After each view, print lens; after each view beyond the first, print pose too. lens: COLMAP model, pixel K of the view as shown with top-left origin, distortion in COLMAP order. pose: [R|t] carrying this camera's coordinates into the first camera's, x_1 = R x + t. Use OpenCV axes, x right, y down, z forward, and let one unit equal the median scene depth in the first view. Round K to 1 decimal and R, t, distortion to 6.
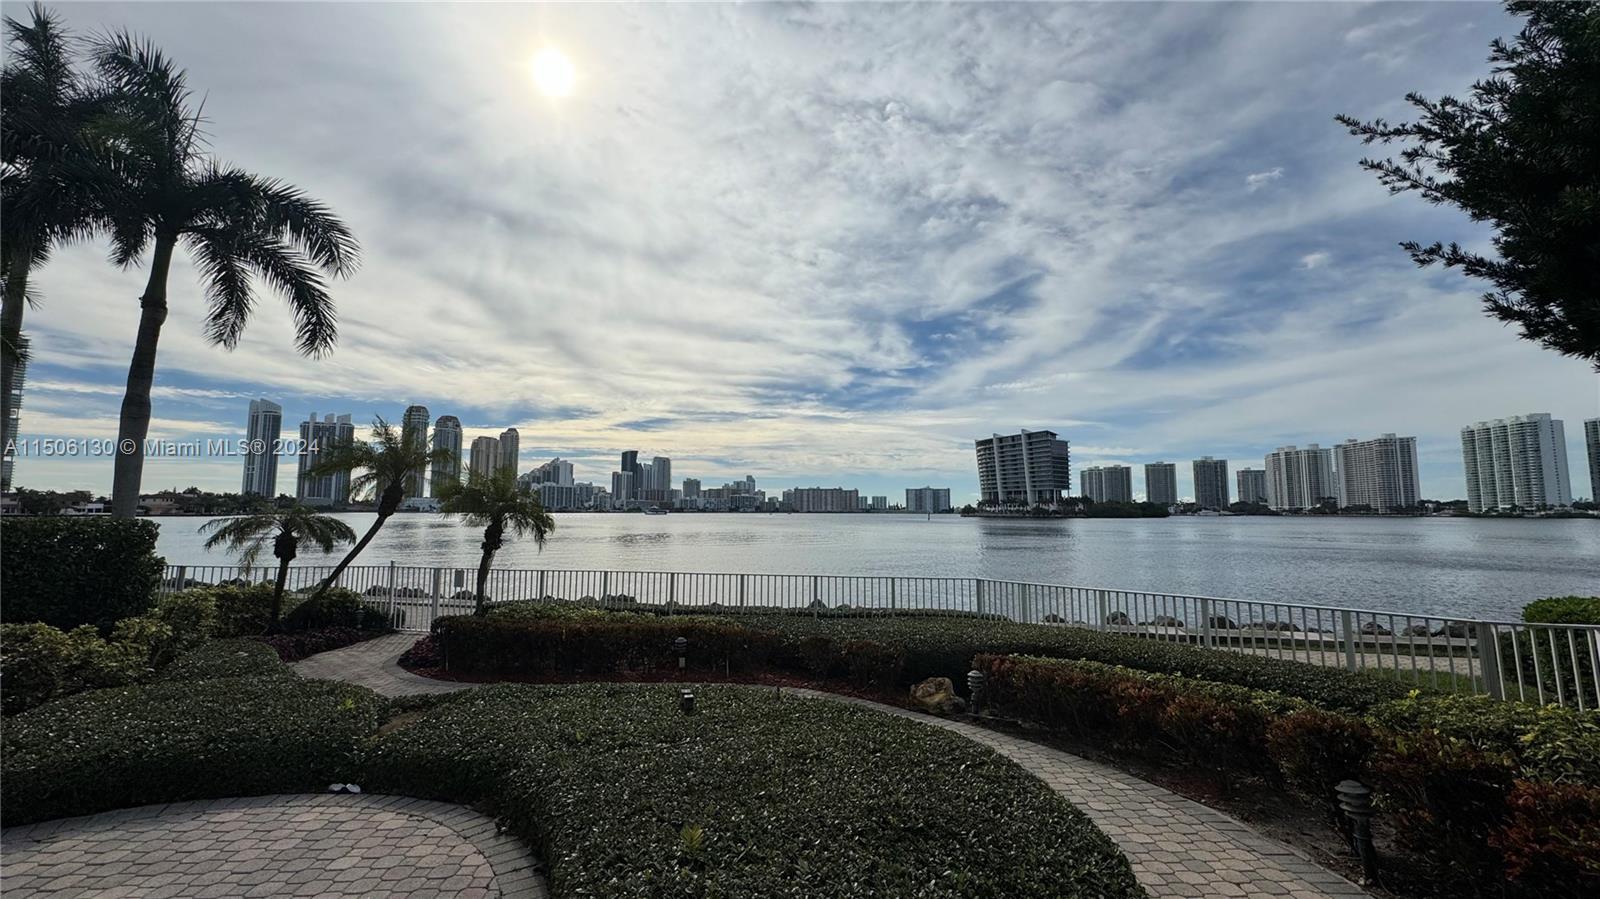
lens RADIAL K [[641.2, 0, 800.0], [0, 641.2, 449.5], [0, 0, 1]] dist [-0.000340, 0.000052]
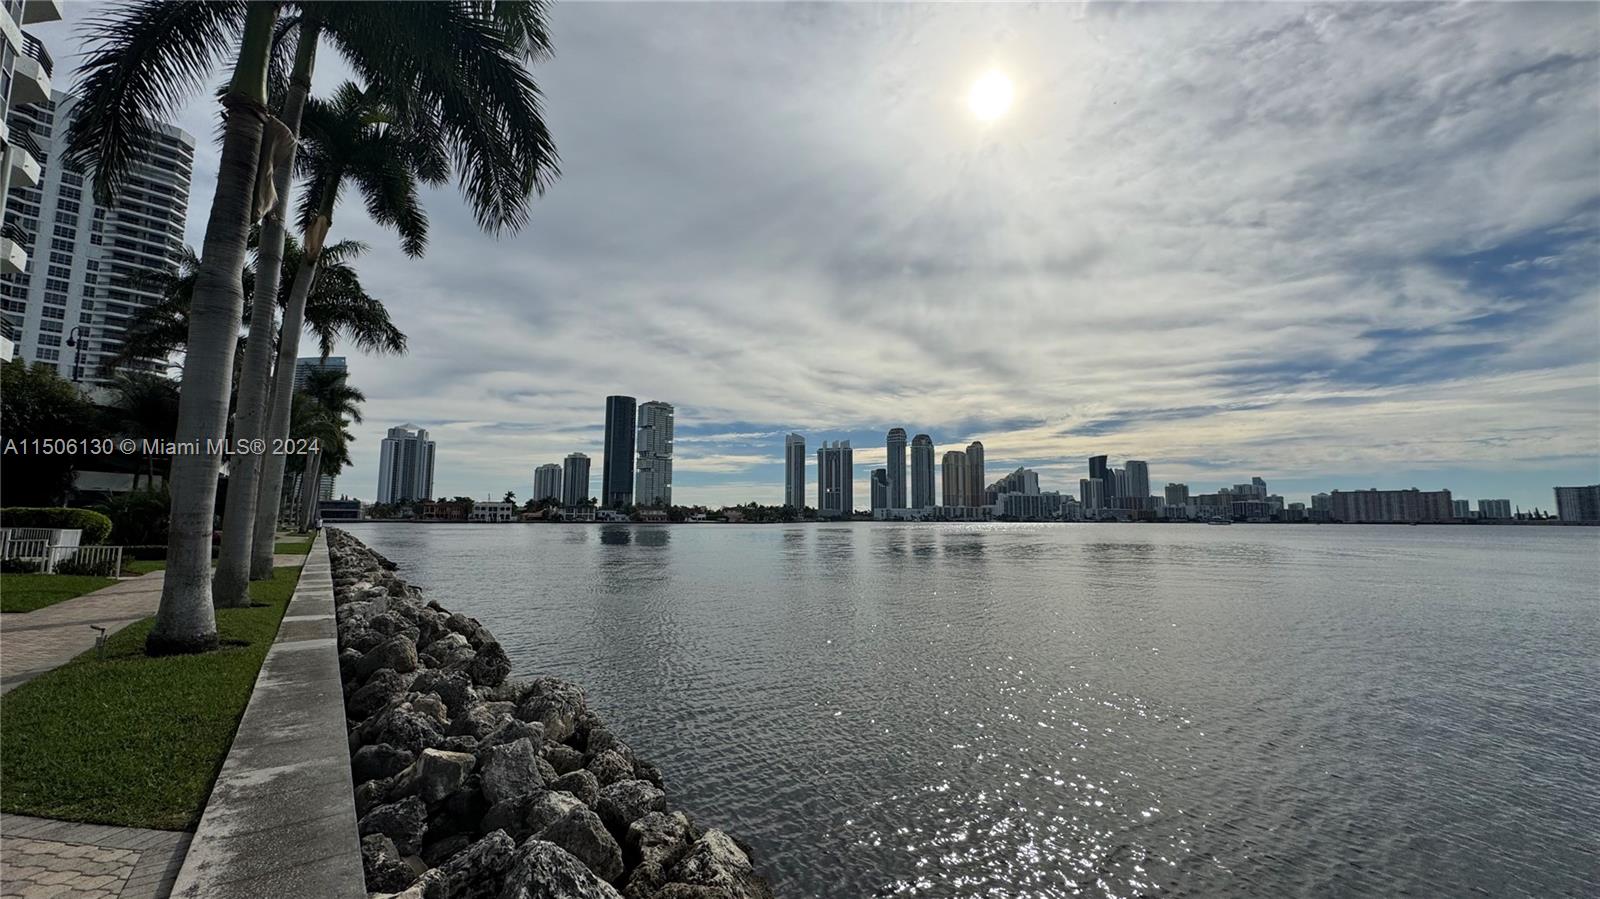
lens RADIAL K [[641.2, 0, 800.0], [0, 641.2, 449.5], [0, 0, 1]] dist [-0.000340, 0.000052]
pose [[0.763053, -0.068160, -0.642732, 0.042001], [0.059027, 0.997617, -0.035717, -0.001133], [0.643635, -0.010685, 0.765258, -0.013798]]
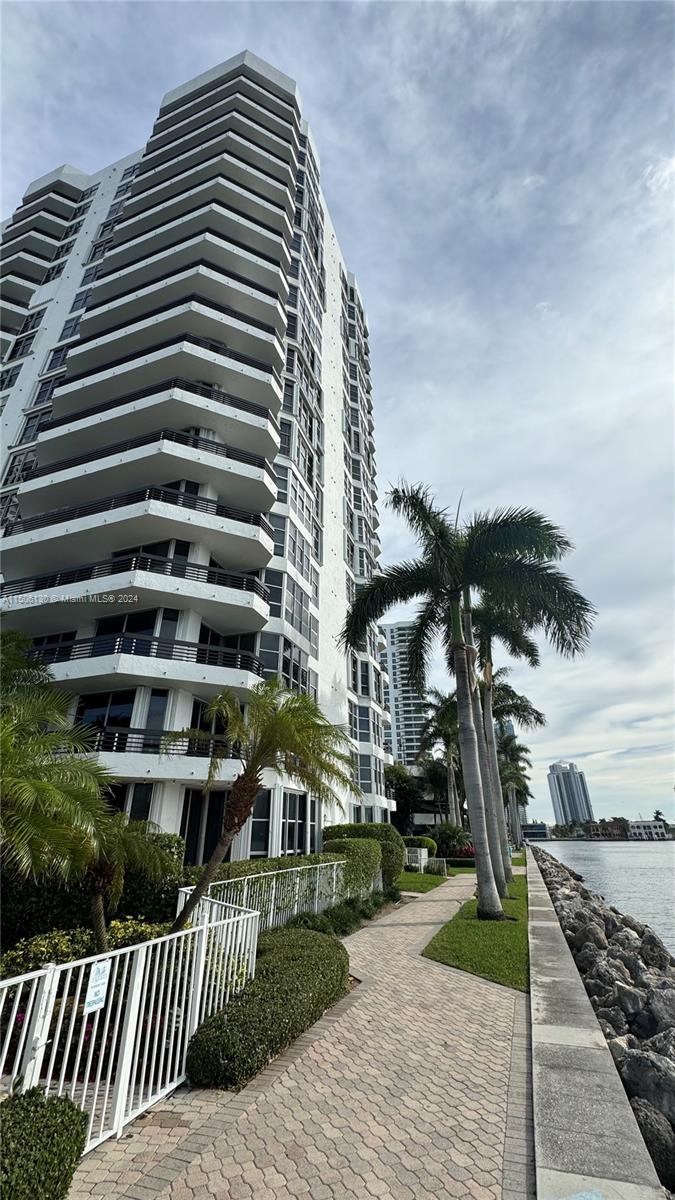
lens RADIAL K [[479.2, 0, 337.5], [0, 479.2, 600.0], [0, 0, 1]] dist [-0.000511, -0.000003]
pose [[-0.106382, -0.443711, -0.889834, 0.252863], [0.103805, 0.885066, -0.453743, -0.017476], [0.988892, -0.140640, -0.048096, -0.073660]]
